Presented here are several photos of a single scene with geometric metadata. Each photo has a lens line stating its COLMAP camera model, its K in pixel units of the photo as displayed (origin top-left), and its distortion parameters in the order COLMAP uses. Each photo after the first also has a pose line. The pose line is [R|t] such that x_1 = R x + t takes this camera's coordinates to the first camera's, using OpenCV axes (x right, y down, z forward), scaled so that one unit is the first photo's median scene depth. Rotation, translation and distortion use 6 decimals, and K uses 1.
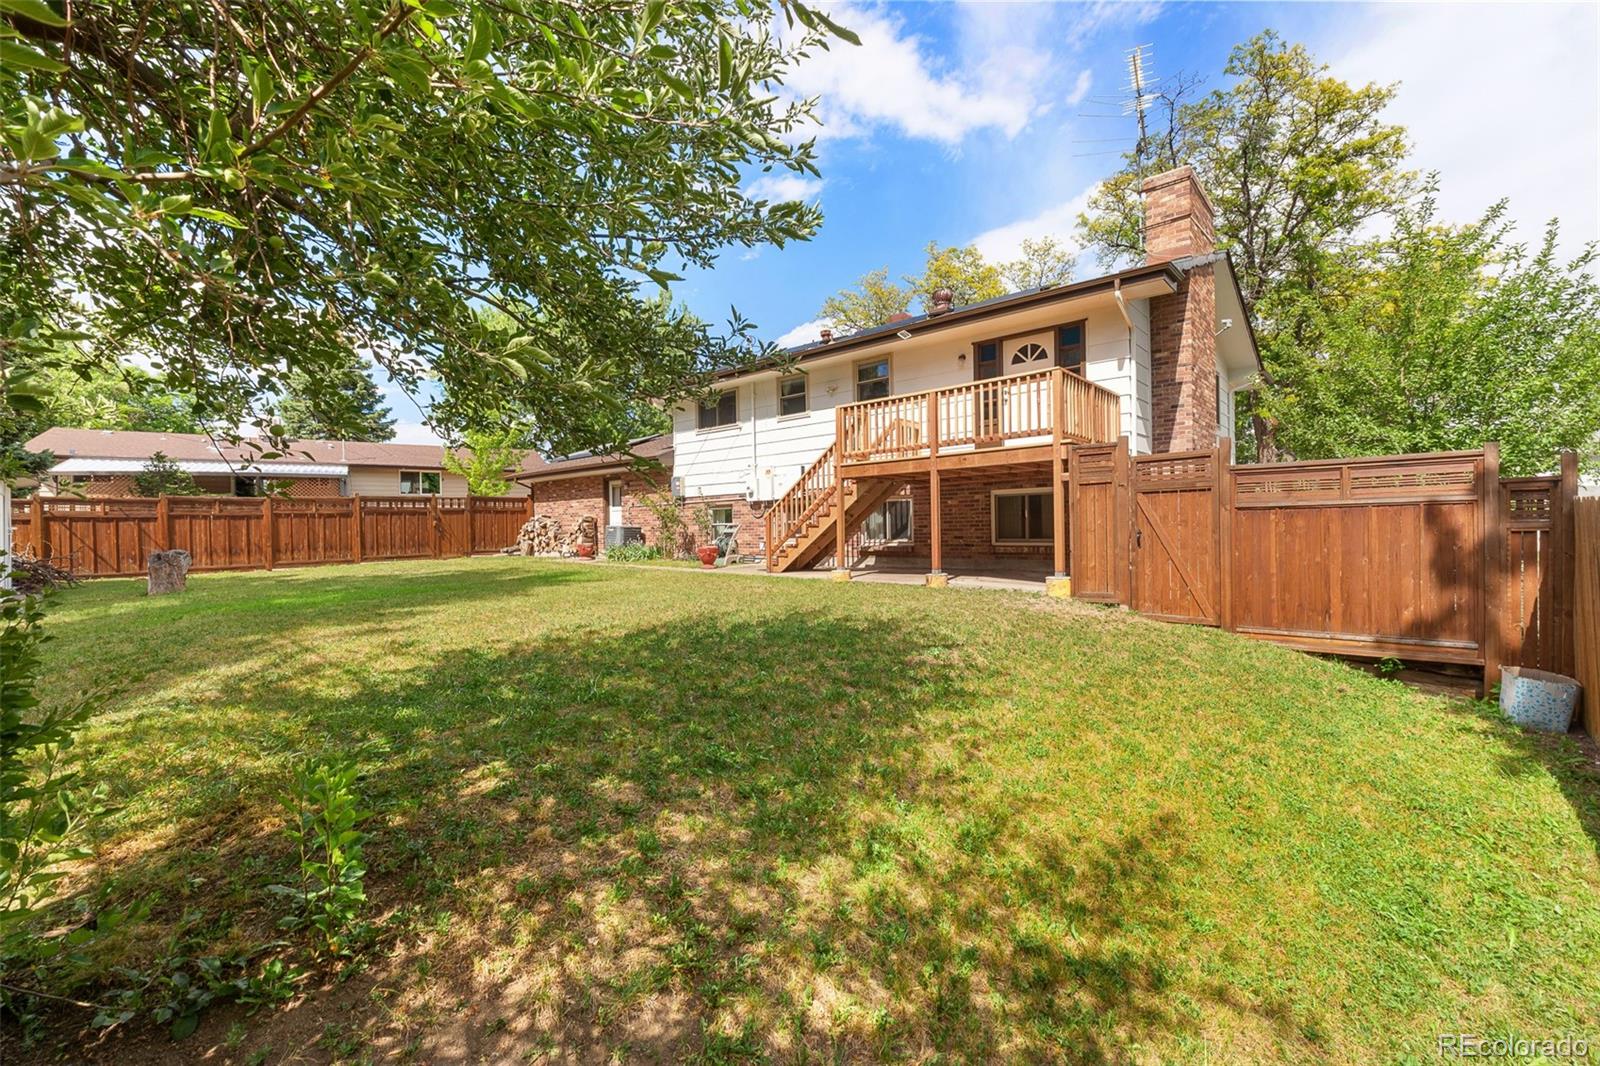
lens RADIAL K [[687.5, 0, 800.0], [0, 687.5, 533.0], [0, 0, 1]] dist [-0.003601, -0.000344]
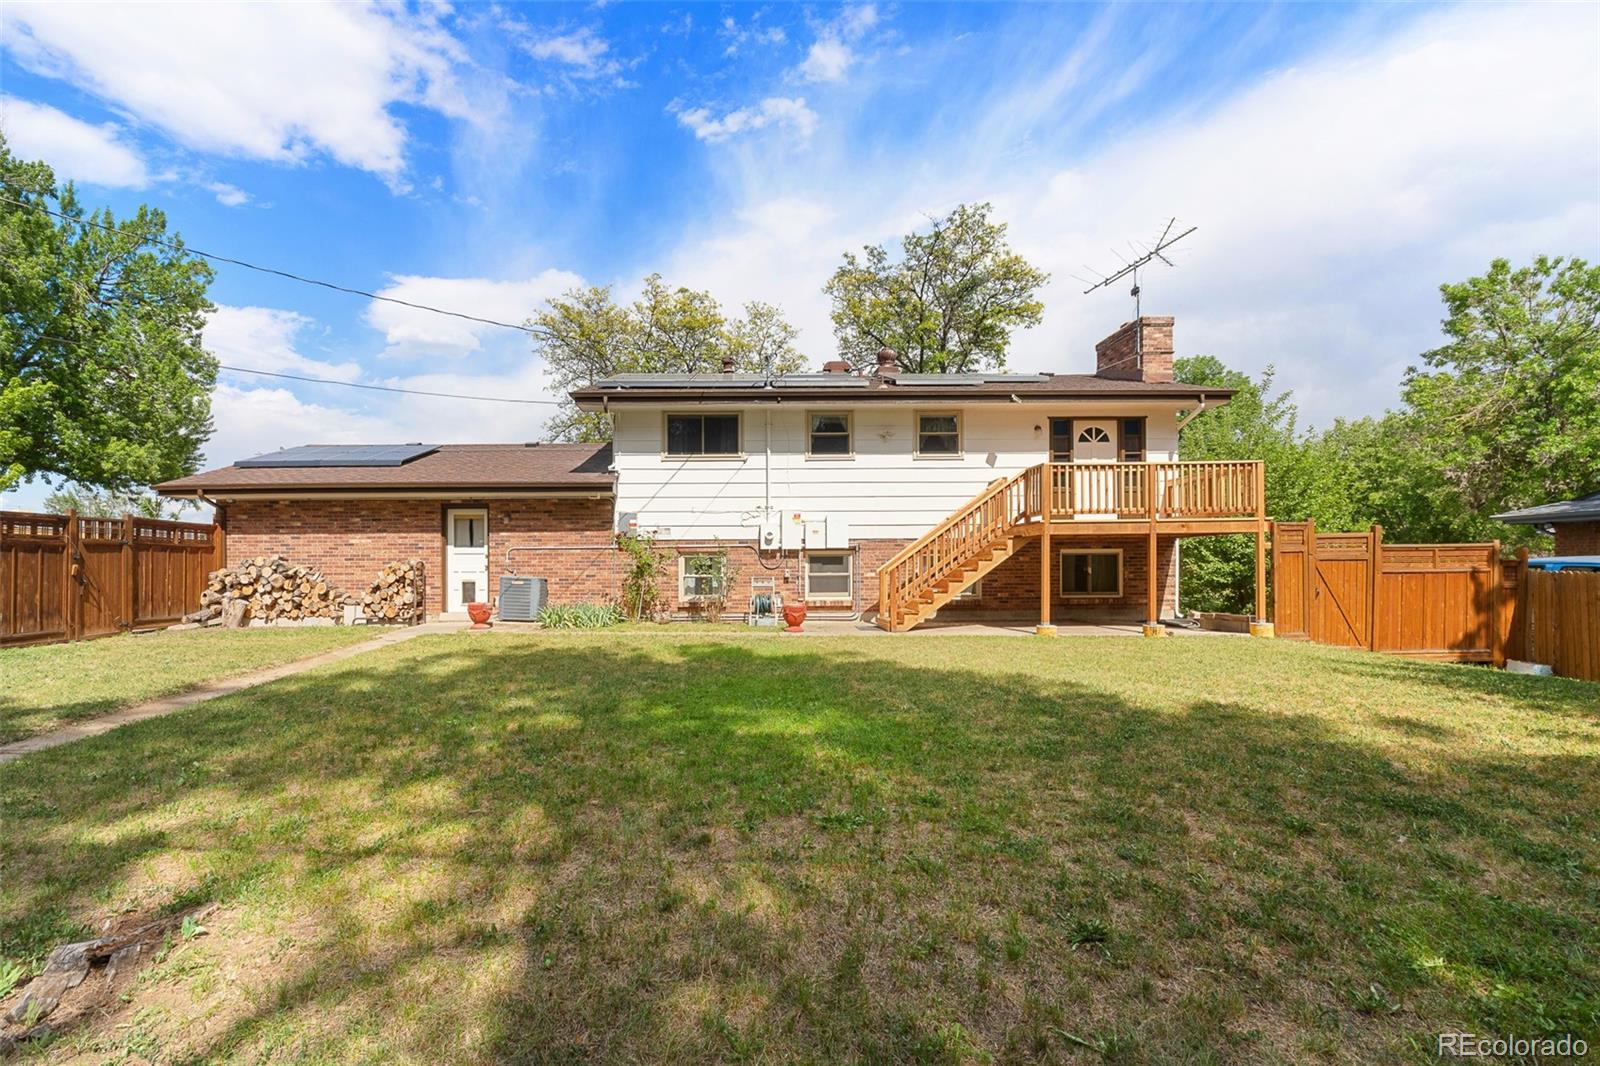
lens RADIAL K [[706.1, 0, 797.6], [0, 706.1, 556.6], [0, 0, 1]] dist [-0.000462, -0.000094]
pose [[0.731787, 0.023440, 0.681130, -0.682599], [-0.001315, 0.999455, -0.032981, -0.009069], [-0.681532, 0.023239, 0.731419, 0.365779]]
